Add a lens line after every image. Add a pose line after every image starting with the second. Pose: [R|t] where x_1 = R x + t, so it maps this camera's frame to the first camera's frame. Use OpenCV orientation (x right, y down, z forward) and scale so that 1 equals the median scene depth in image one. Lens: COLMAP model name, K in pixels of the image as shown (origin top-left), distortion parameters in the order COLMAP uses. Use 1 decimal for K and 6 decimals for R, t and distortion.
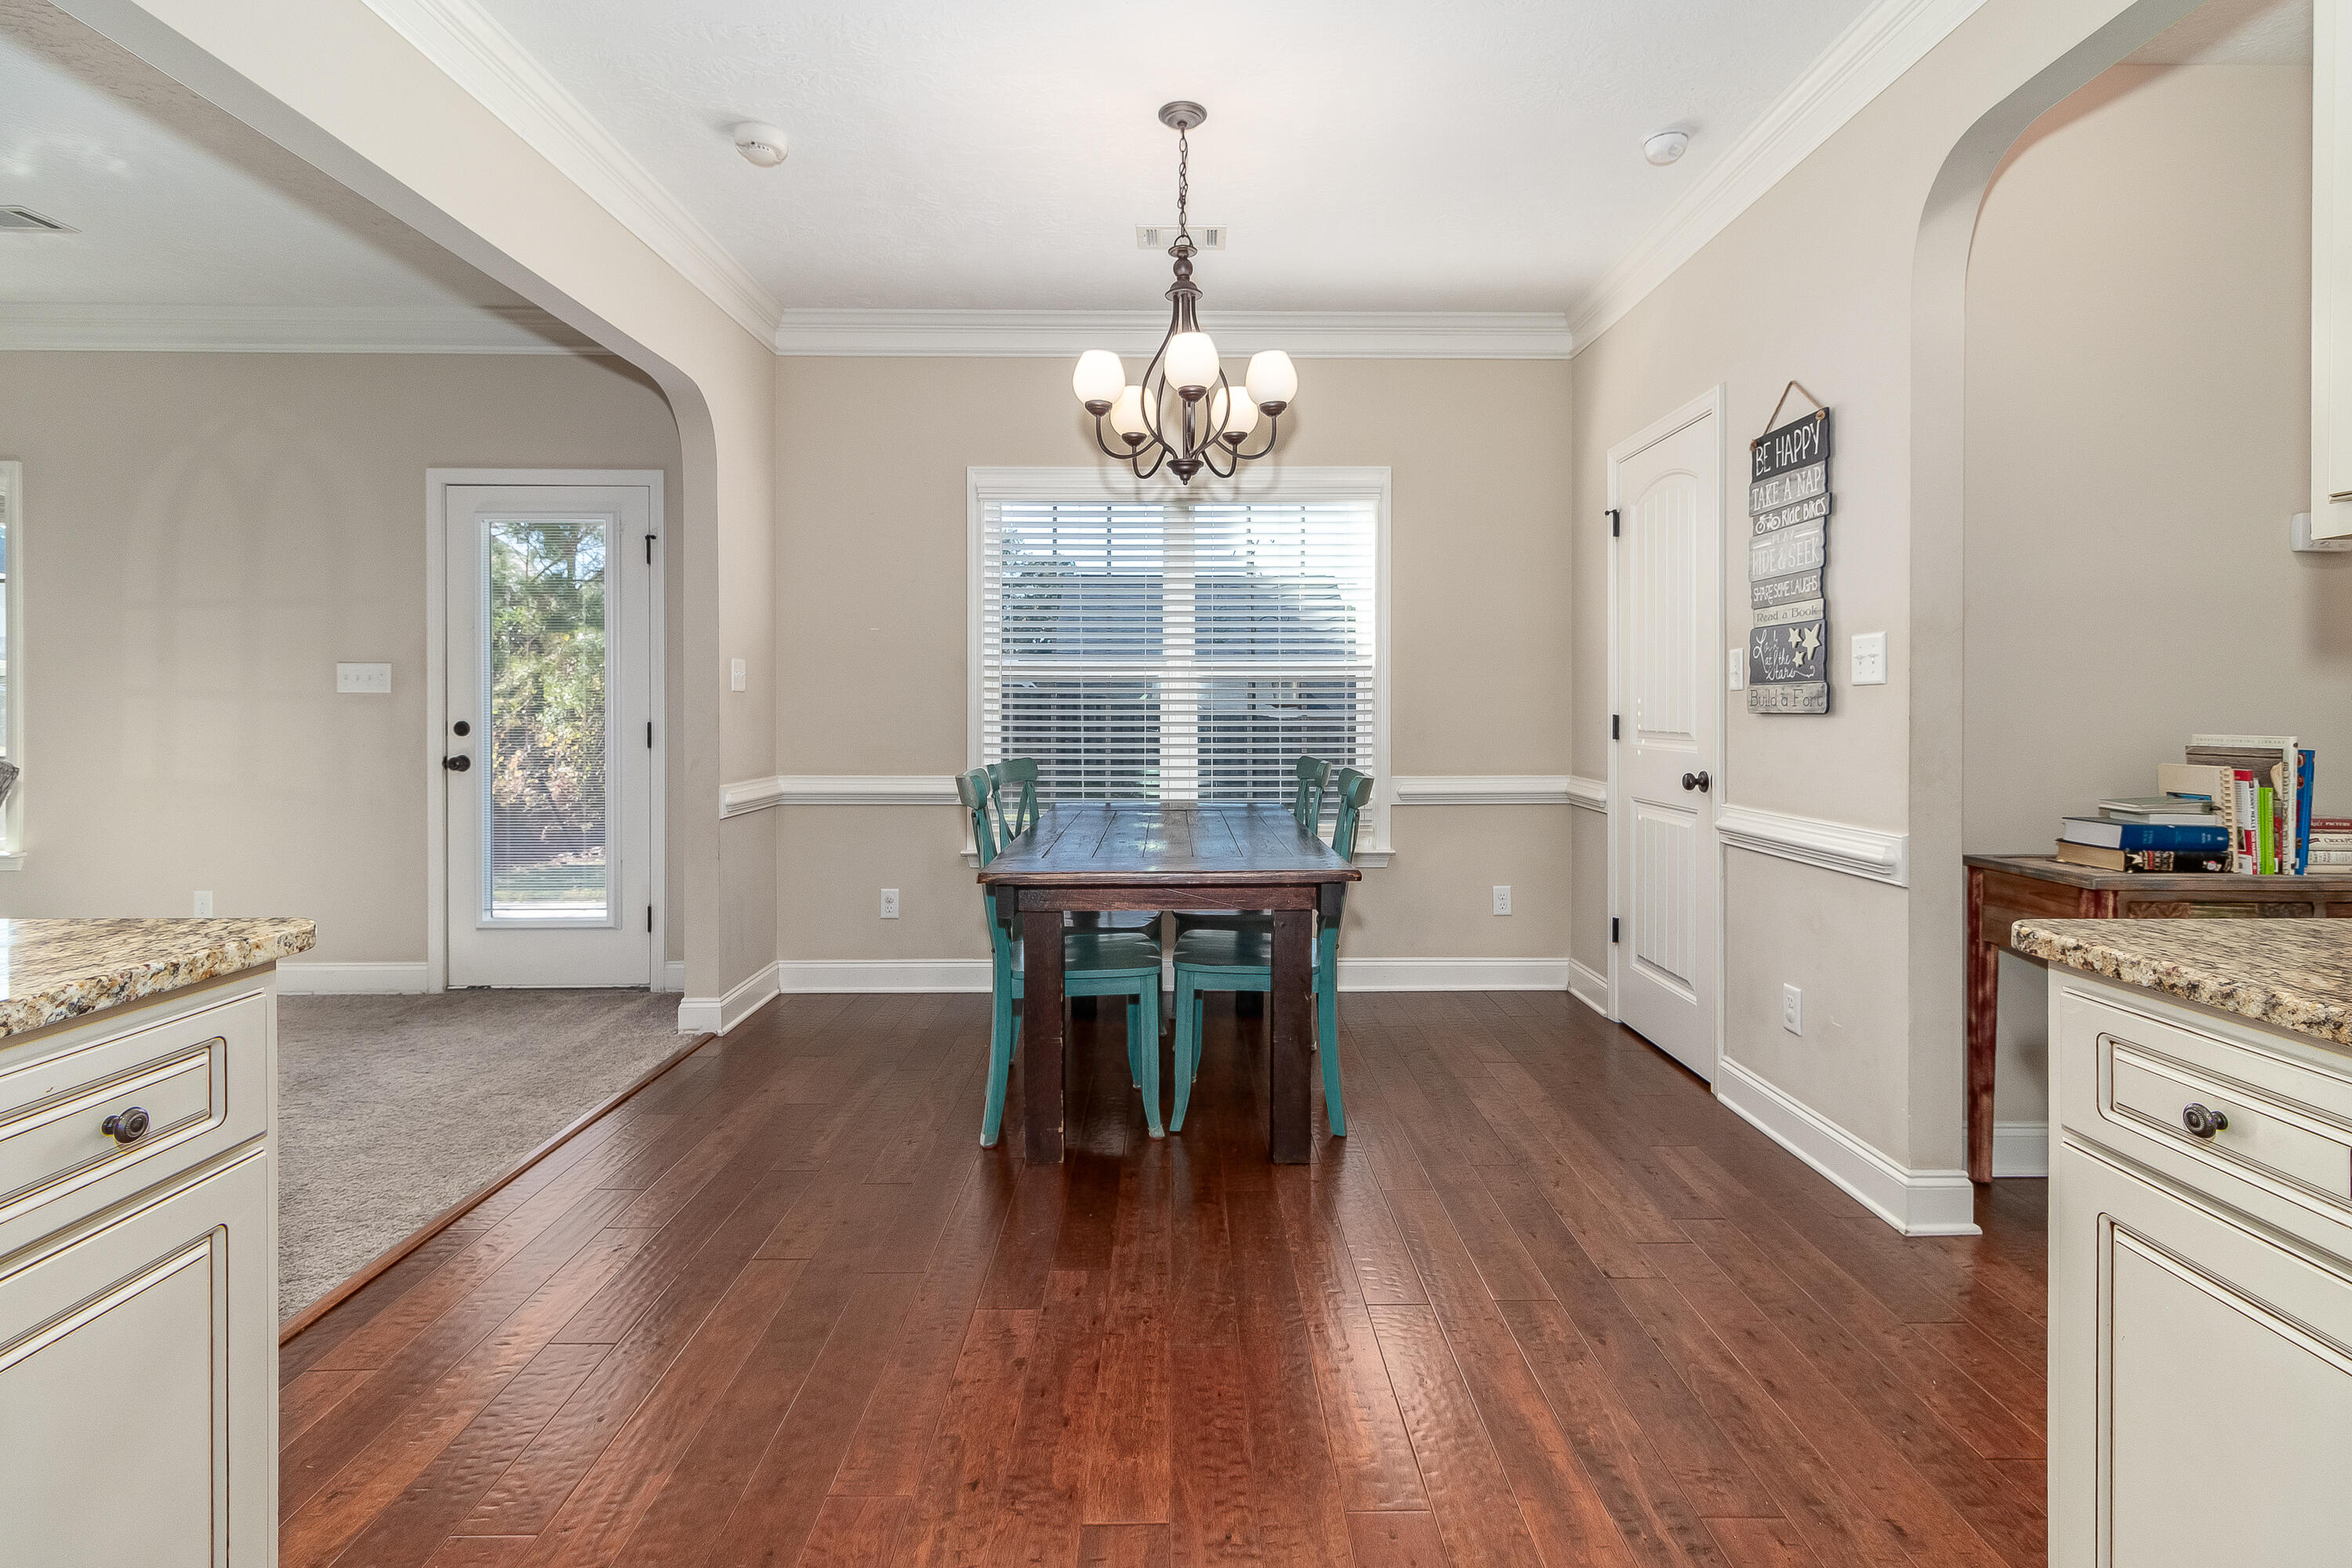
lens RADIAL K [[1085.8, 0, 1187.0], [0, 1085.8, 710.6], [0, 0, 1]] dist [0.005022, -0.002758]
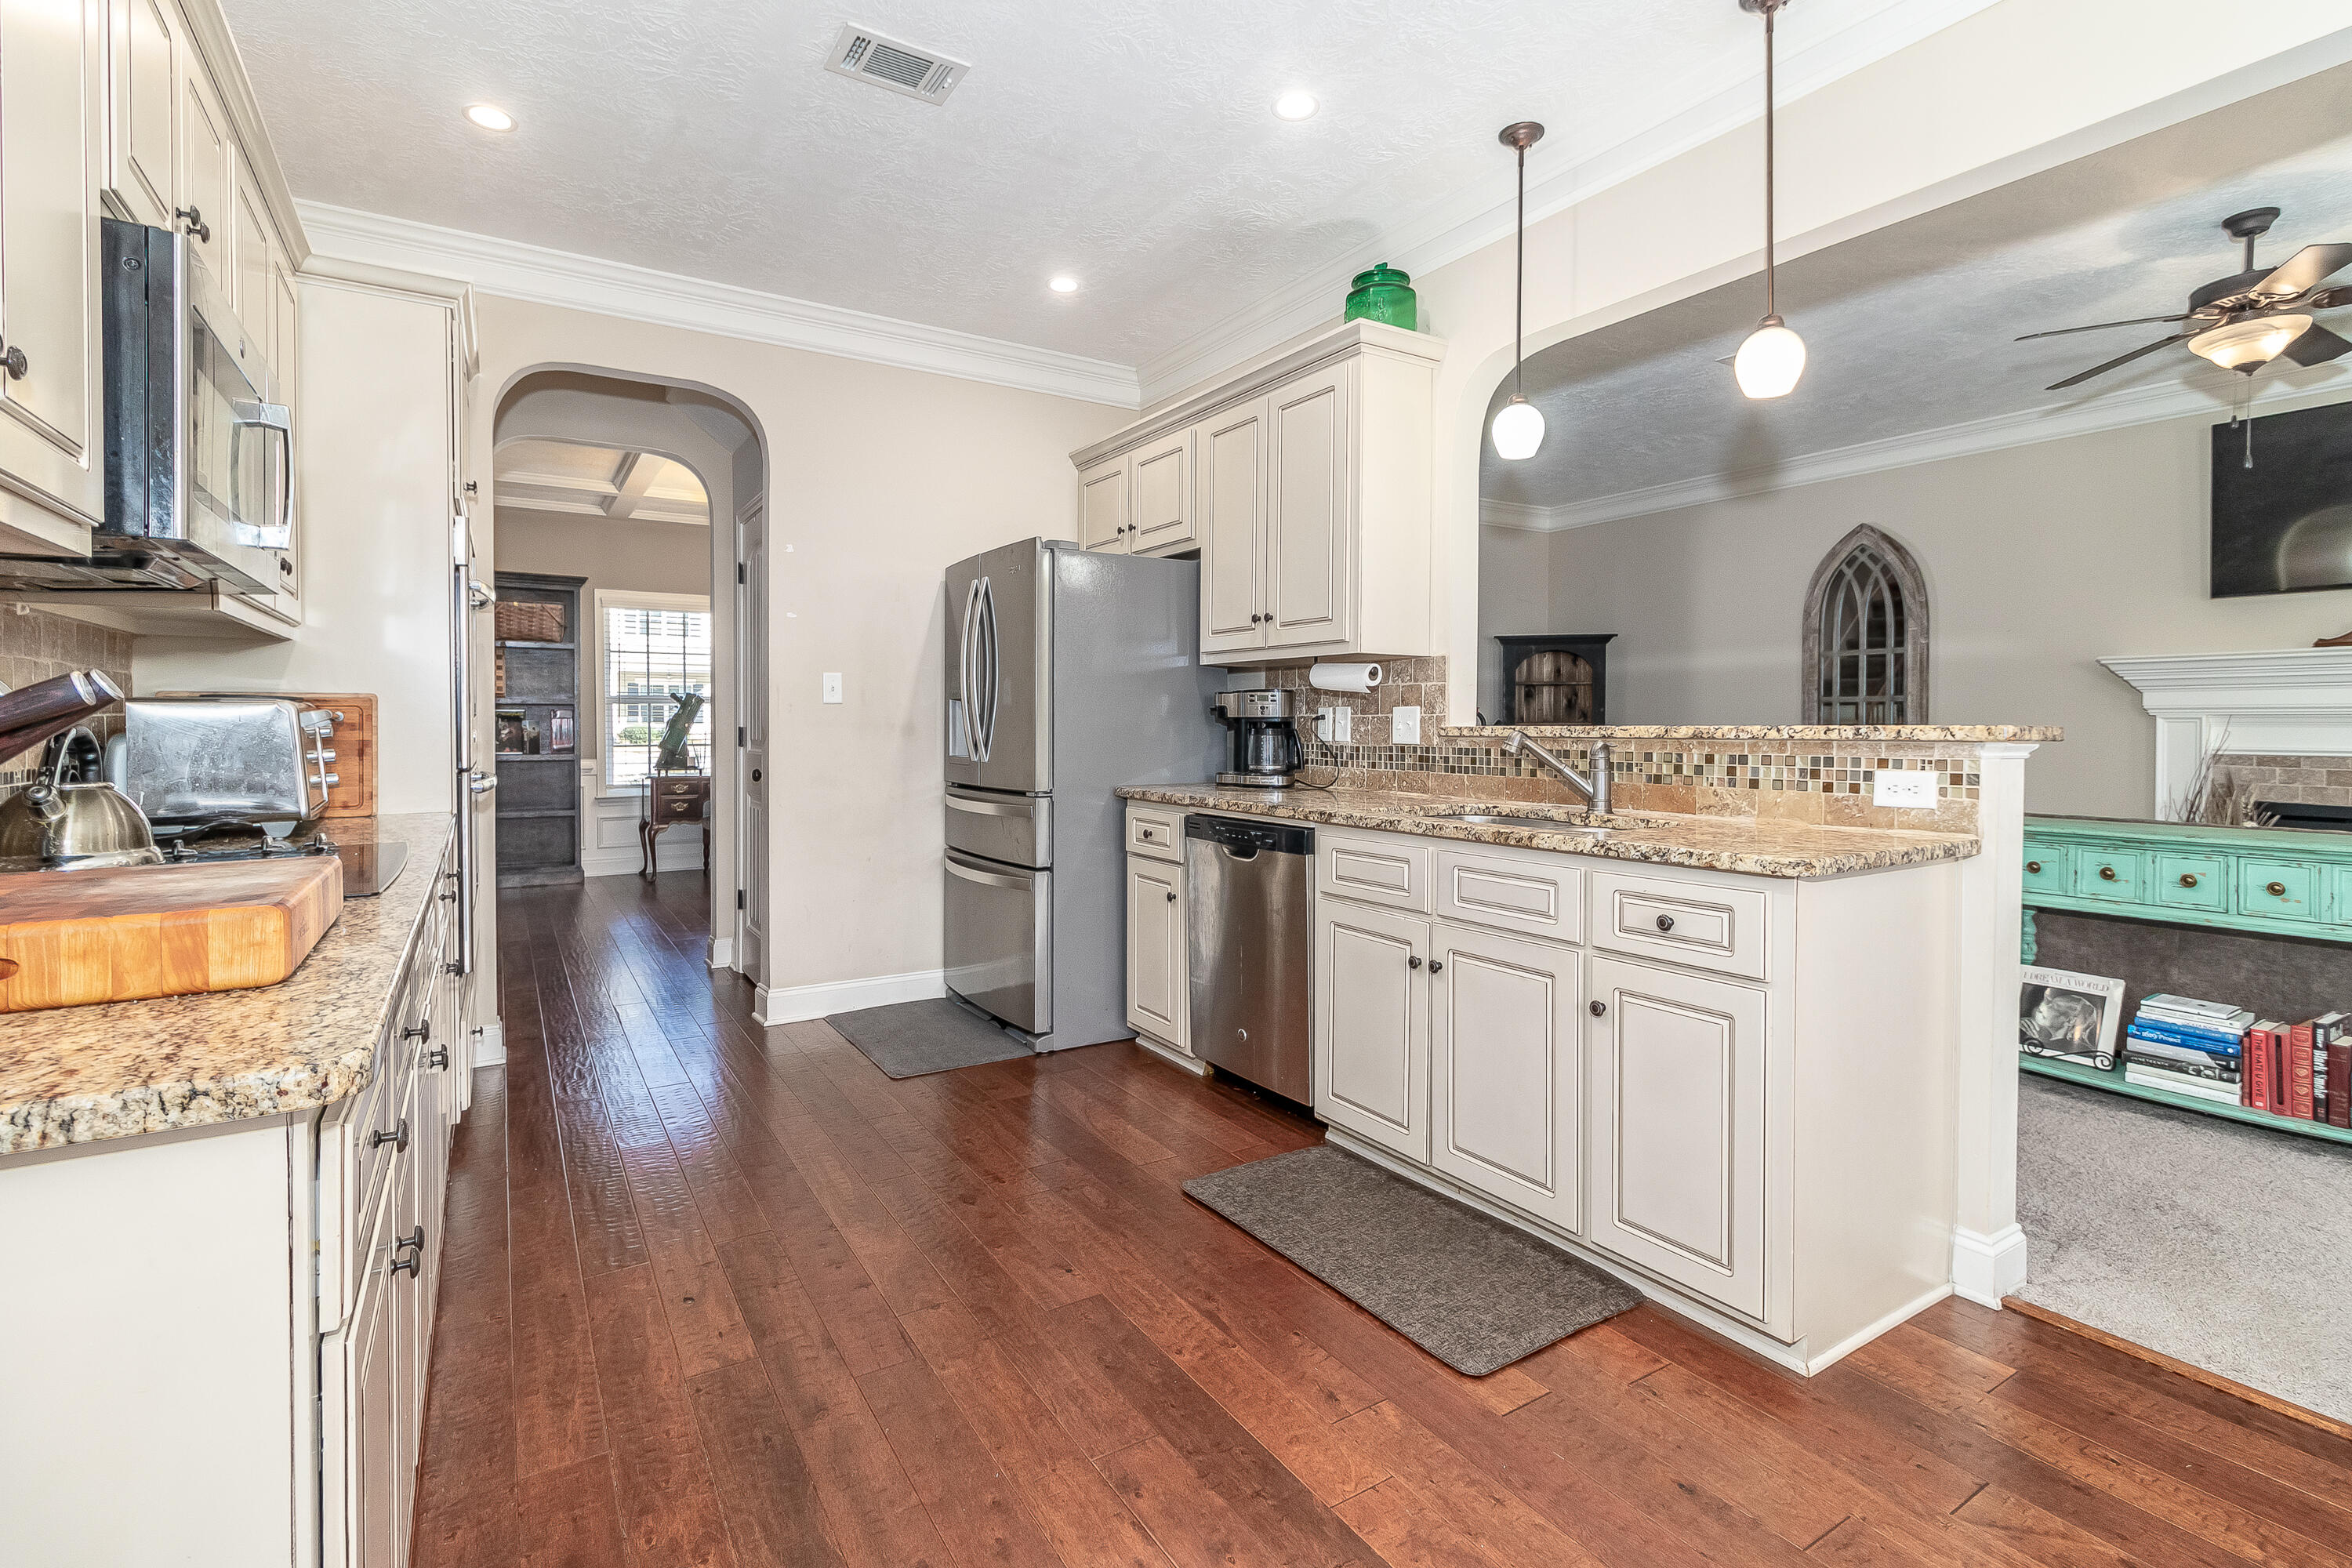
lens RADIAL K [[1085.8, 0, 1143.0], [0, 1085.8, 750.0], [0, 0, 1]] dist [0.005022, -0.002758]
pose [[-0.867538, 0.011027, -0.497248, 0.290090], [-0.002132, 0.999663, 0.025889, 0.003186], [0.497366, 0.023520, -0.867222, 0.755749]]
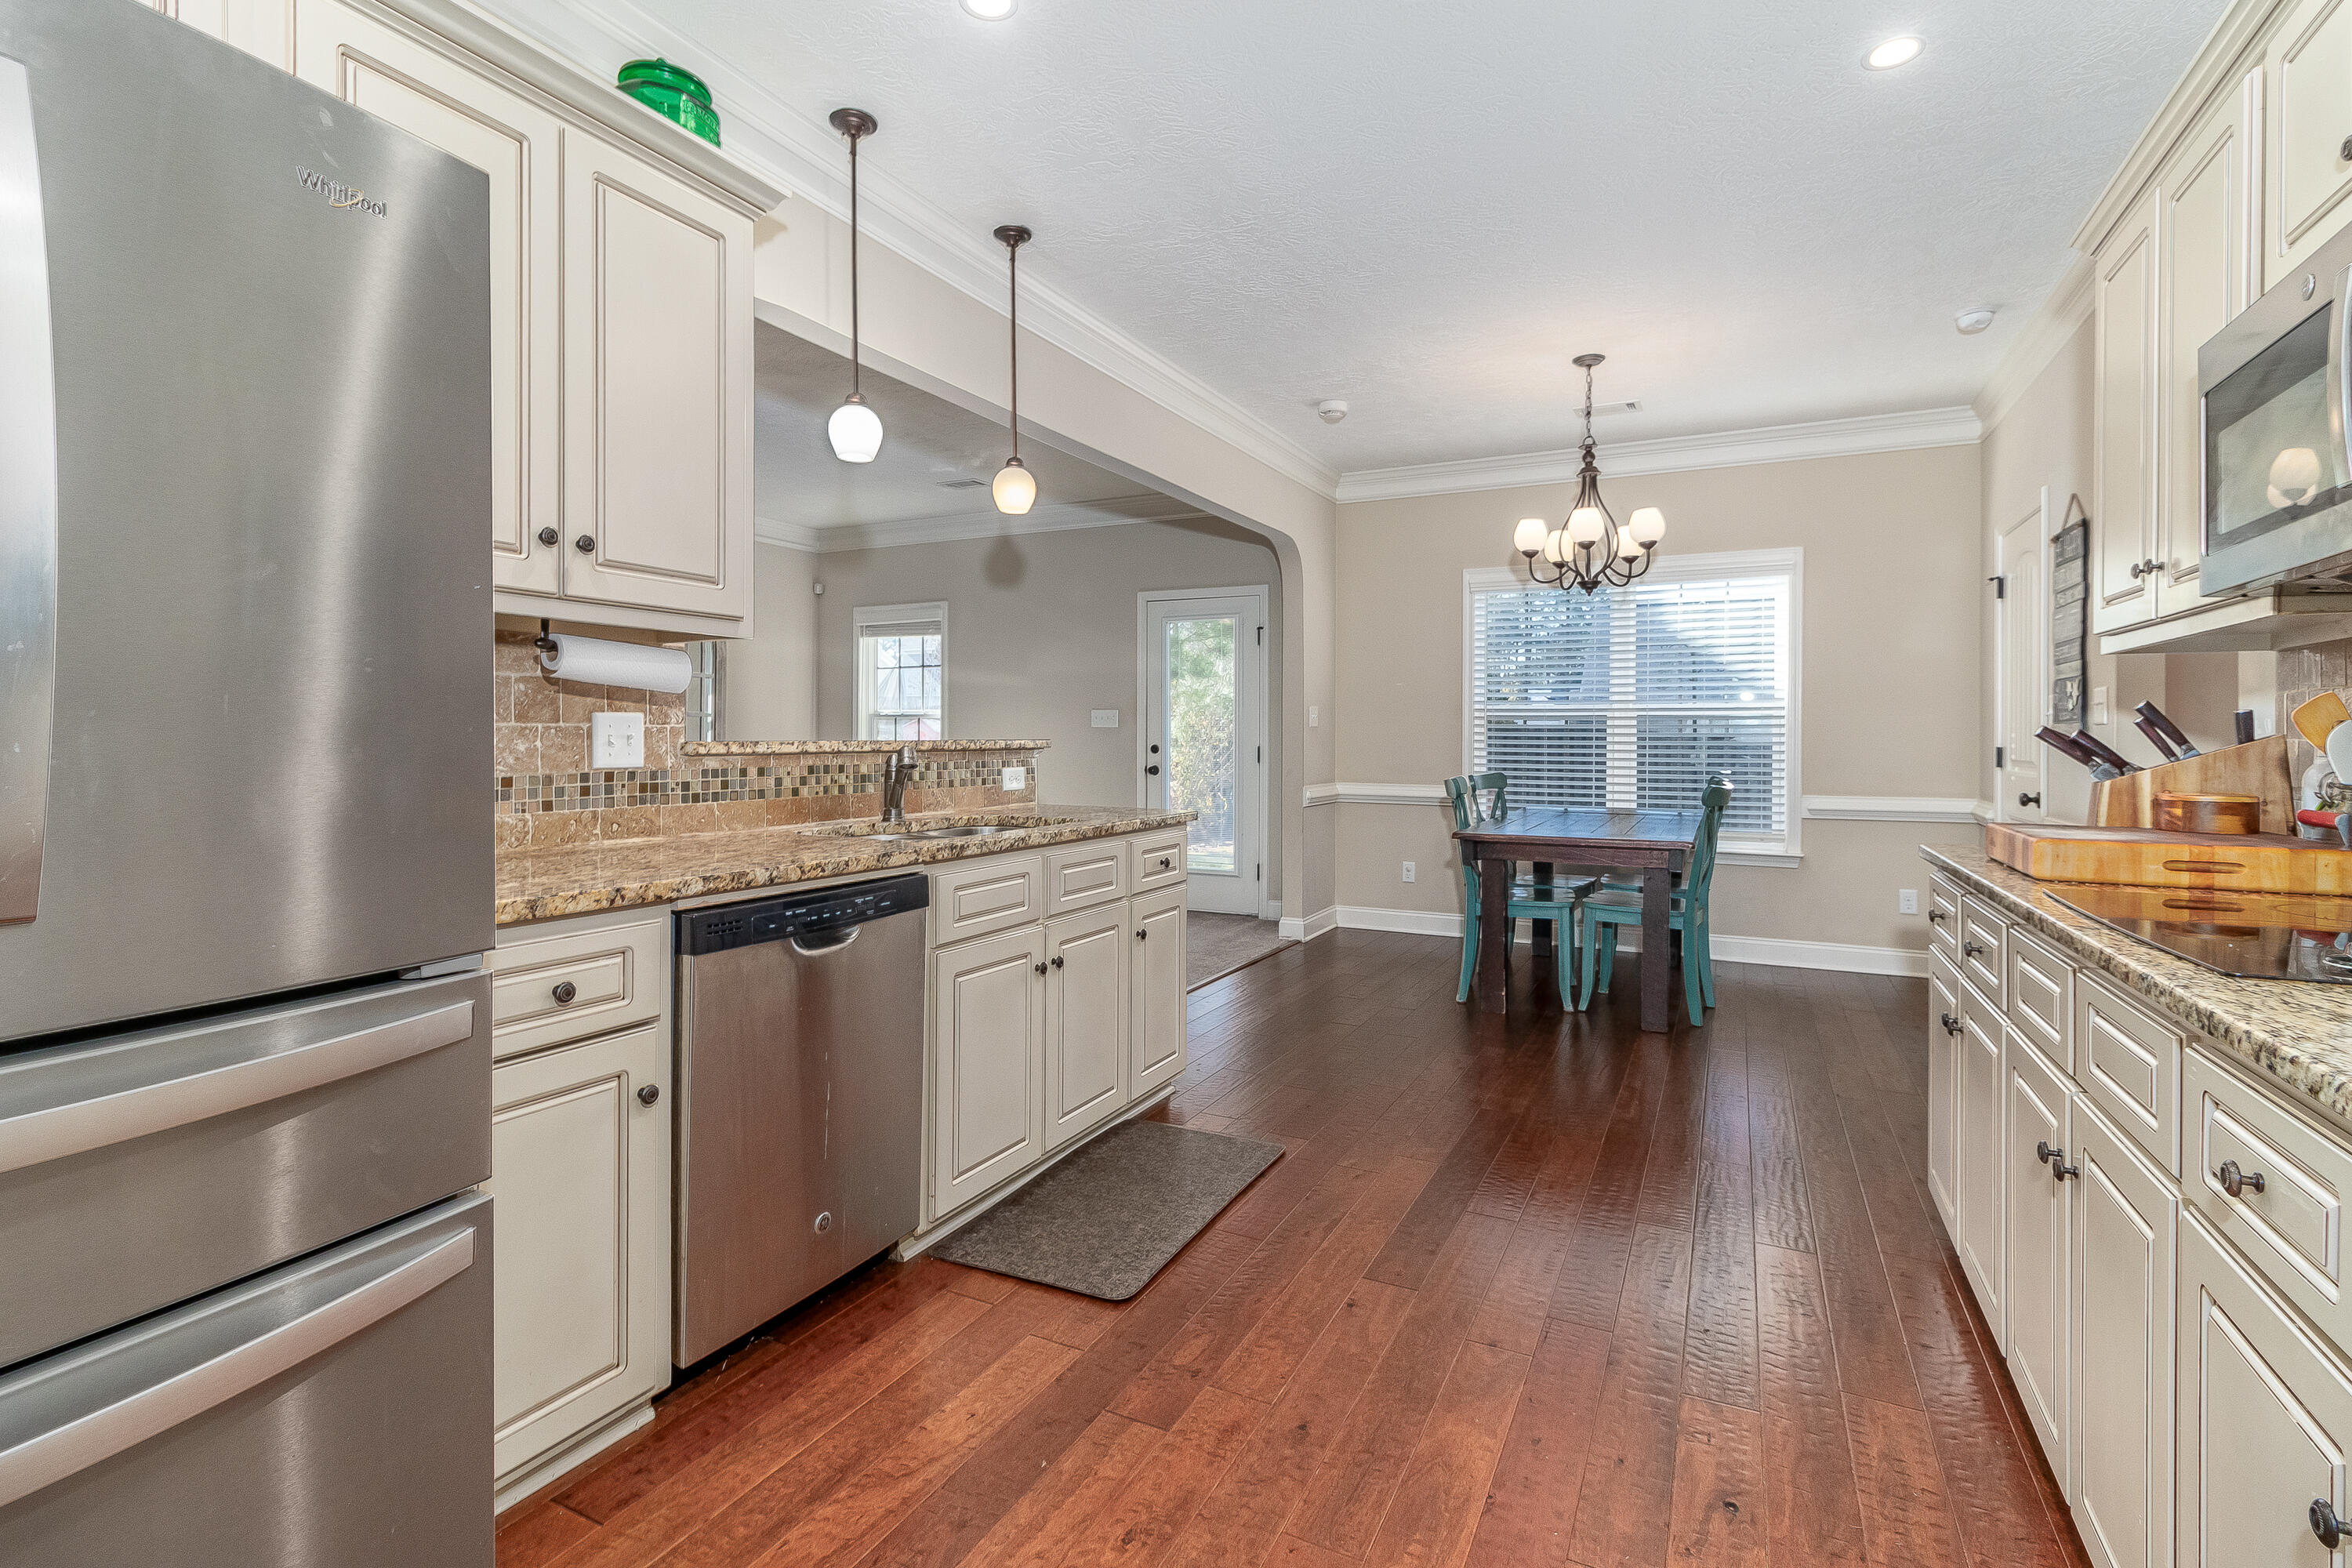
lens RADIAL K [[1085.8, 0, 1210.2], [0, 1085.8, 732.6], [0, 0, 1]] dist [0.005022, -0.002758]
pose [[0.894844, 0.003143, -0.446369, 0.204671], [-0.006851, 0.999954, -0.006692, 0.002762], [0.446327, 0.009046, 0.894824, -0.629487]]
